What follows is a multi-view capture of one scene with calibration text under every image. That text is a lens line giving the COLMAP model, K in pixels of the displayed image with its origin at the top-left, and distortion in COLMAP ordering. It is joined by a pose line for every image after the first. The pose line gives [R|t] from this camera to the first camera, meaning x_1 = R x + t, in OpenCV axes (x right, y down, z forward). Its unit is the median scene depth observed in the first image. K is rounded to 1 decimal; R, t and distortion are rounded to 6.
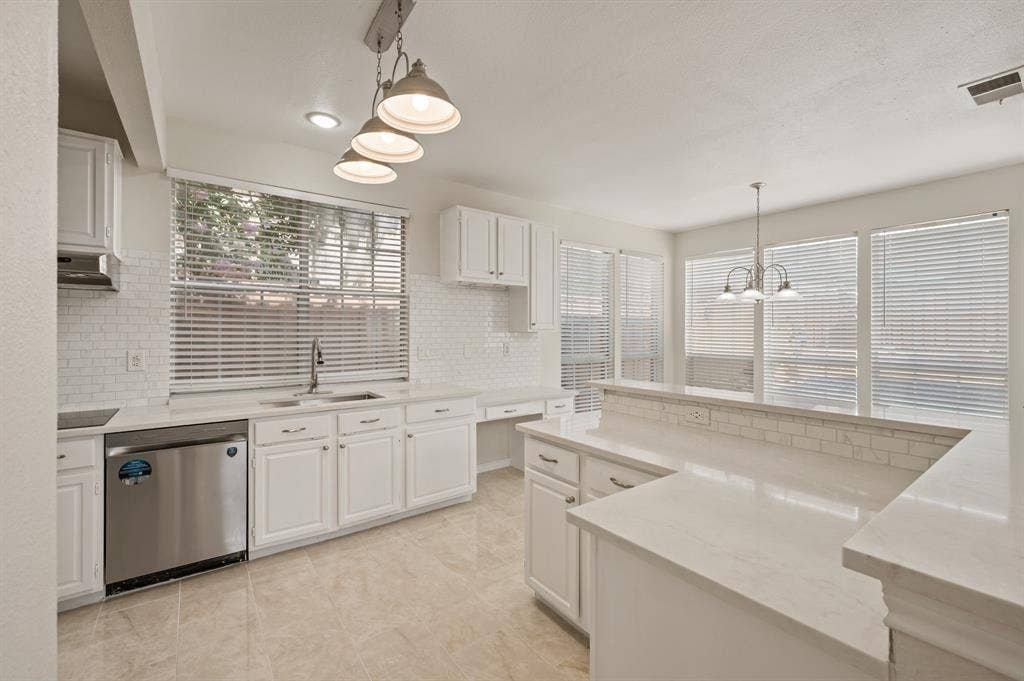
lens RADIAL K [[433.2, 0, 509.1], [0, 433.2, 329.5], [0, 0, 1]] dist [-0.001192, -0.000353]
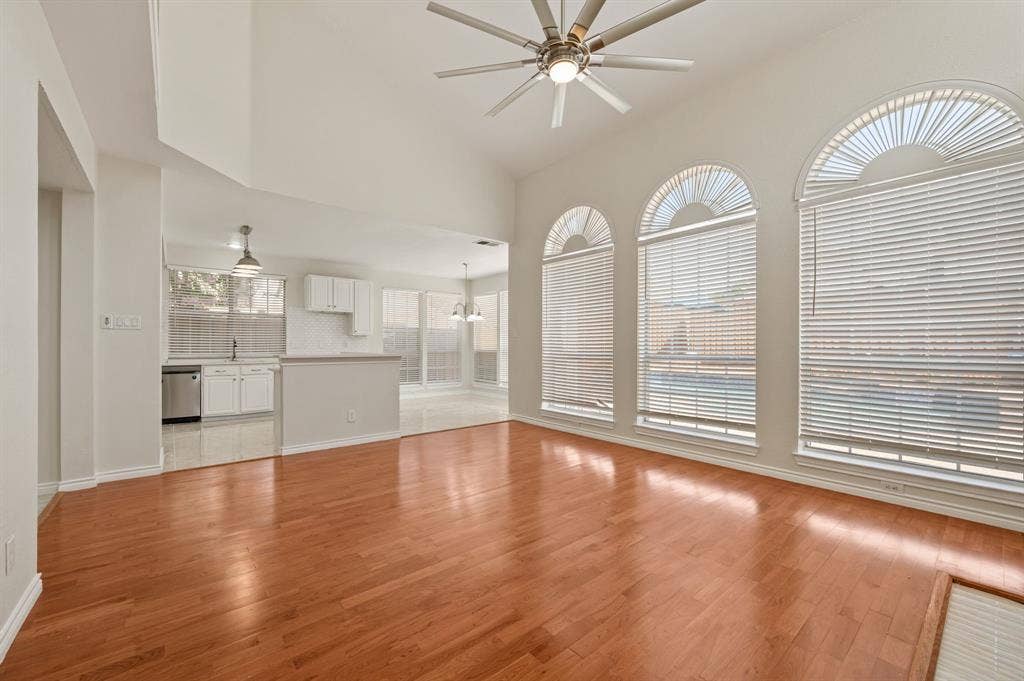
lens RADIAL K [[409.2, 0, 512.0], [0, 409.2, 340.5], [0, 0, 1]] dist [0.001223, 0.000045]
pose [[0.997419, 0.000389, 0.071801, 0.885924], [0.000328, 0.999950, -0.009974, 0.068496], [-0.071801, 0.009971, 0.997369, -1.299700]]
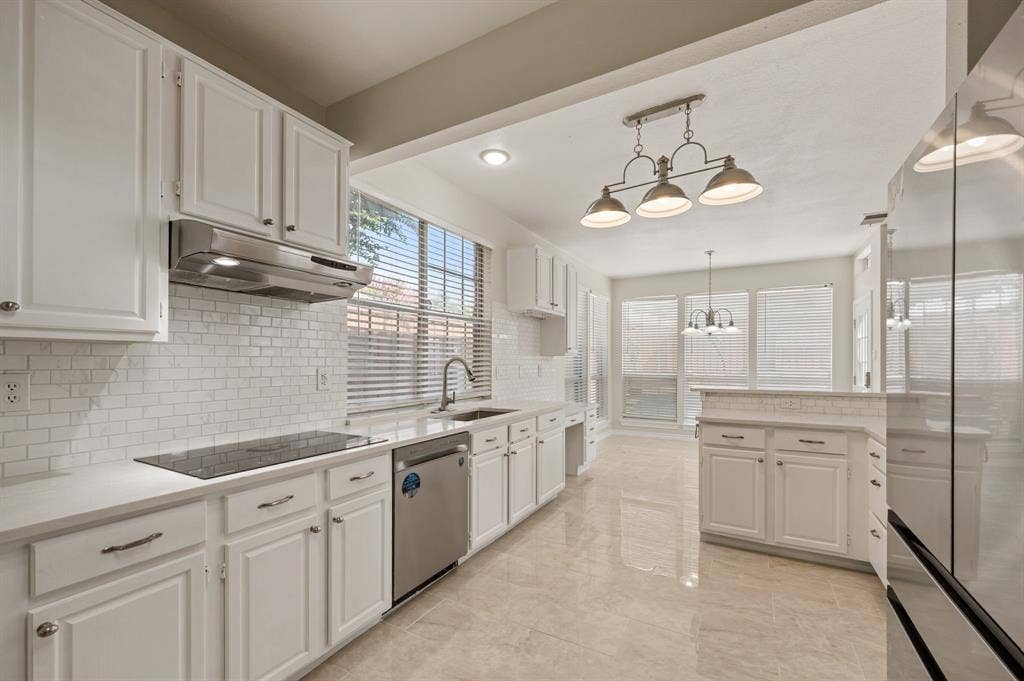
lens RADIAL K [[416.9, 0, 511.5], [0, 416.9, 355.4], [0, 0, 1]] dist [0.000063, 0.000014]
pose [[0.916787, 0.003651, 0.399360, -0.762479], [0.001181, 0.999929, -0.011853, 0.027508], [-0.399375, 0.011339, 0.916718, 0.006963]]
